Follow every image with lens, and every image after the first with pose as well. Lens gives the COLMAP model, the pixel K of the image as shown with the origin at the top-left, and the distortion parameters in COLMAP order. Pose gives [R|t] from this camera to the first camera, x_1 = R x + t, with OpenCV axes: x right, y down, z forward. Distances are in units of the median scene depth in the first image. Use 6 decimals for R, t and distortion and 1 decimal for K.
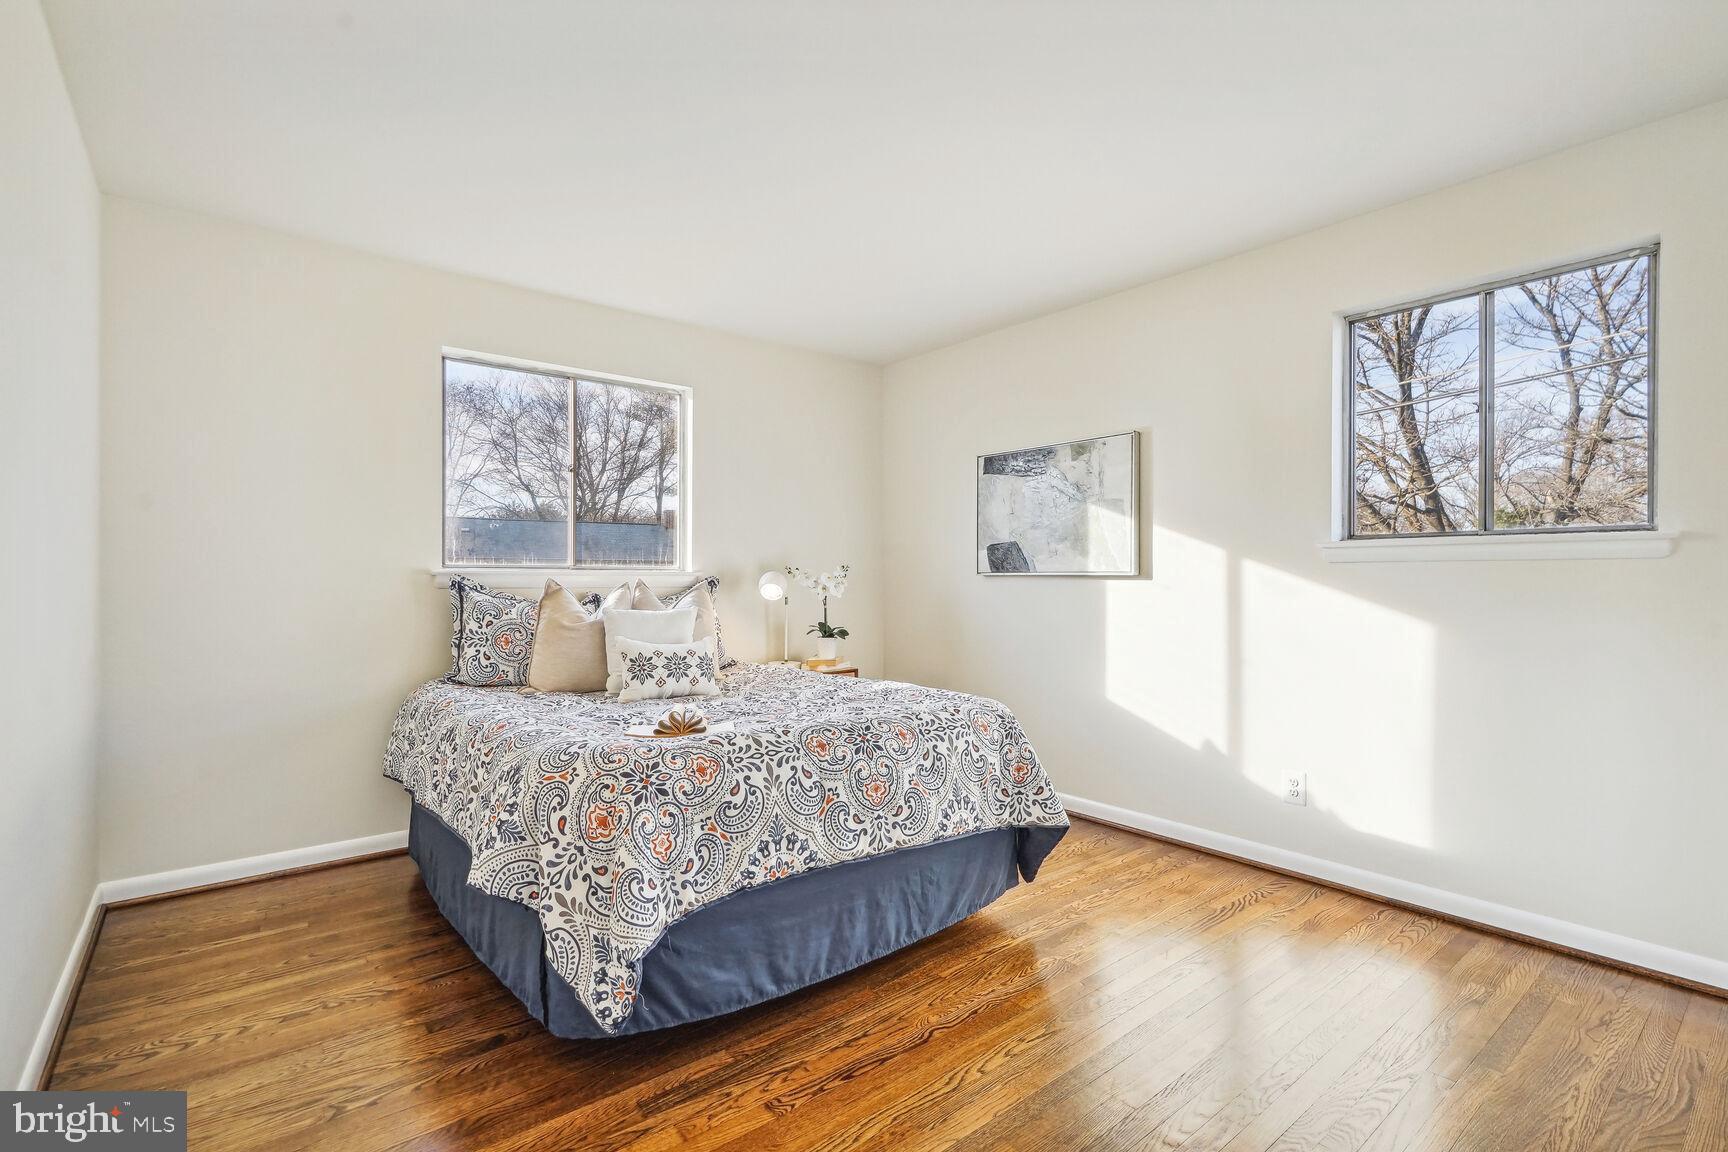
lens RADIAL K [[782.0, 0, 879.4], [0, 782.0, 578.5], [0, 0, 1]] dist [-0.000223, 0.000193]
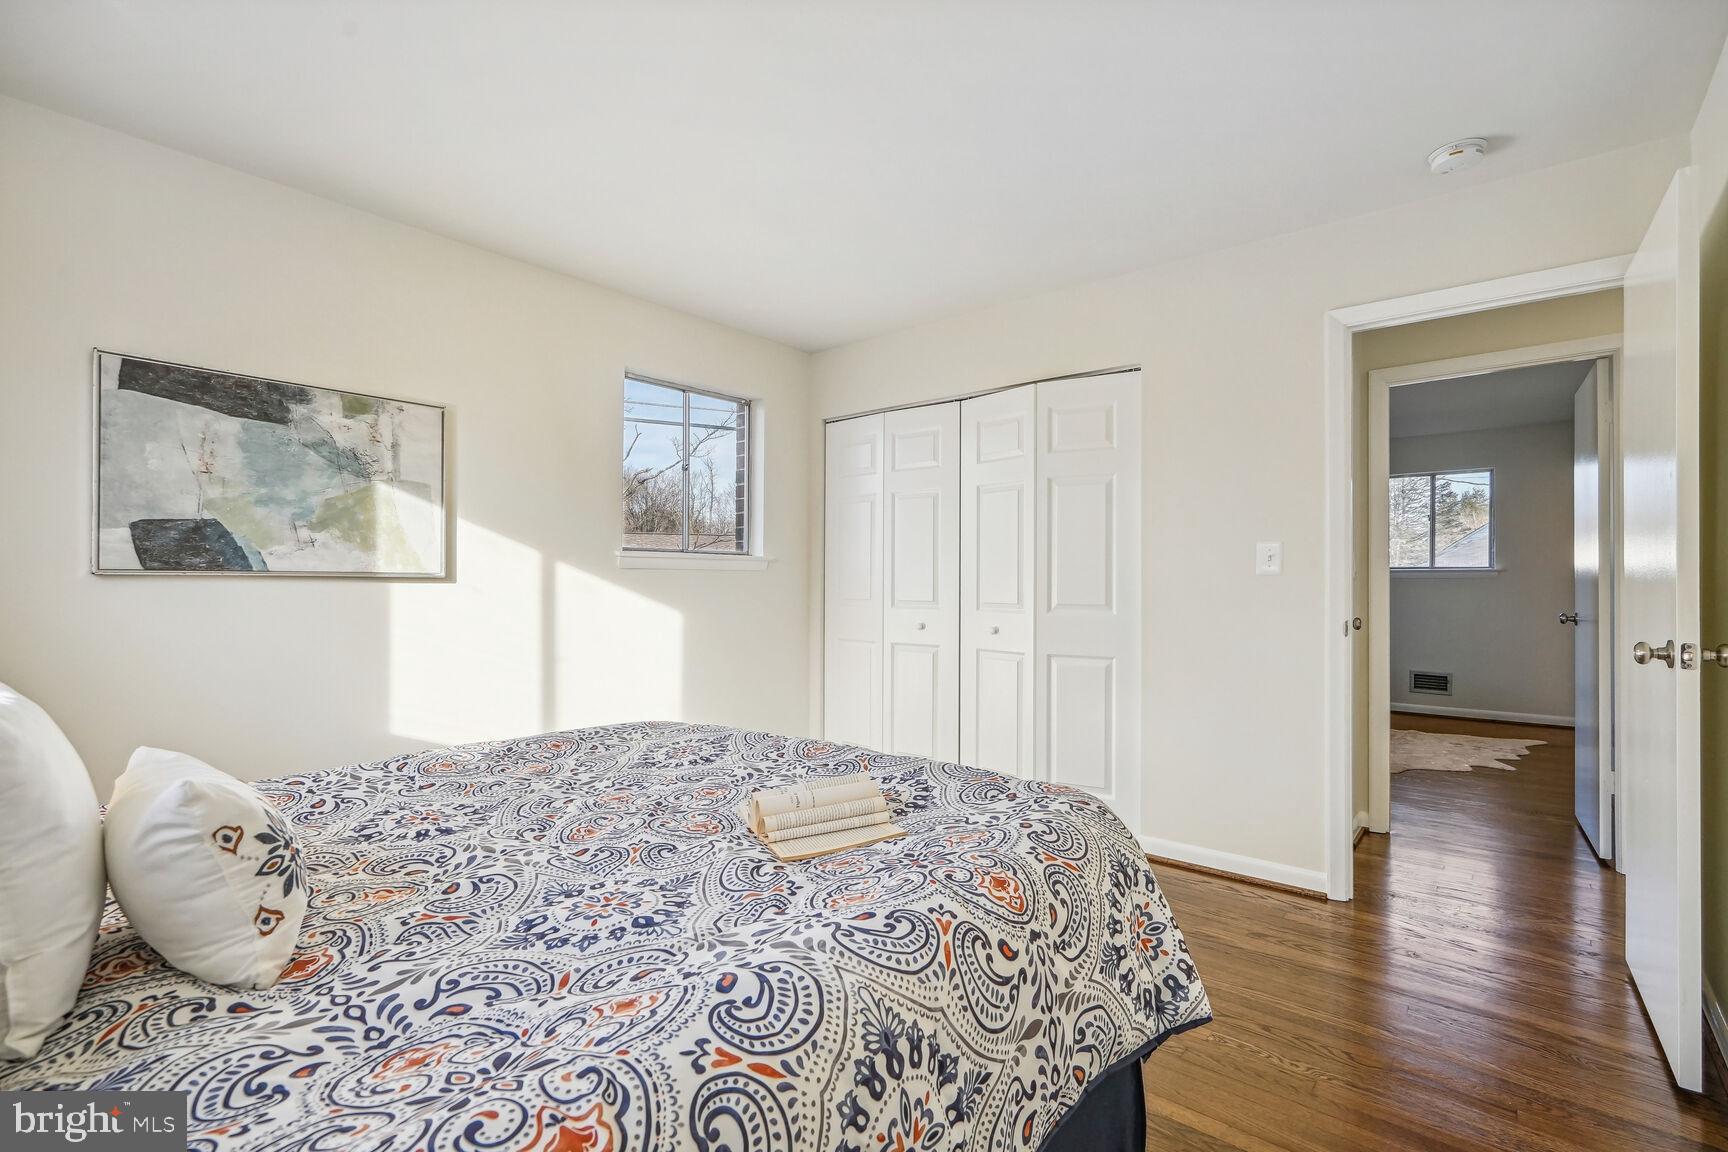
lens RADIAL K [[782.0, 0, 879.4], [0, 782.0, 578.5], [0, 0, 1]] dist [-0.000223, 0.000193]
pose [[-0.192934, 0.000724, 0.981212, -0.570989], [0.001351, 0.999999, -0.000472, -0.000749], [-0.981211, 0.001235, -0.192934, 0.671642]]
